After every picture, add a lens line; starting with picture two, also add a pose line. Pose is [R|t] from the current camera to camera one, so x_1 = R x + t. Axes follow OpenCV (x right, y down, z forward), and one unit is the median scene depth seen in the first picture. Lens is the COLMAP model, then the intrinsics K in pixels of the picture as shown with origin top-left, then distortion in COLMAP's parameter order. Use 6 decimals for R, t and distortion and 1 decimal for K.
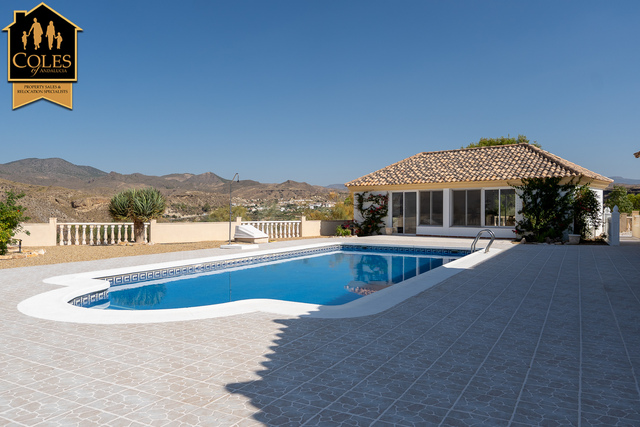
lens RADIAL K [[469.1, 0, 320.4], [0, 469.1, 212.9], [0, 0, 1]] dist [0.003222, -0.000028]
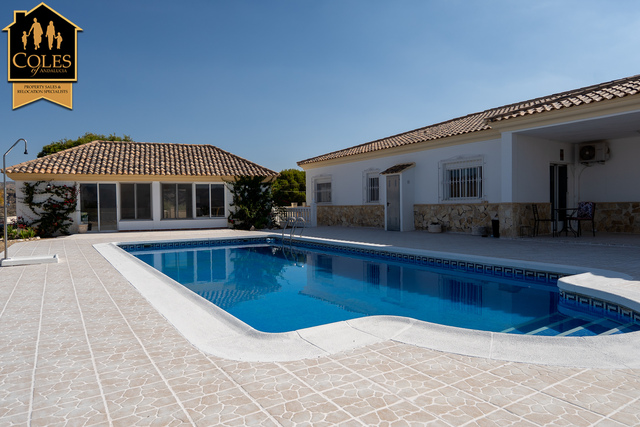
lens RADIAL K [[425.5, 0, 321.3], [0, 425.5, 211.8], [0, 0, 1]] dist [0.006138, 0.001817]
pose [[0.473040, -0.025534, 0.880671, -0.345823], [0.015773, 0.999665, 0.020511, -0.000842], [-0.880900, 0.004188, 0.473284, 0.259673]]
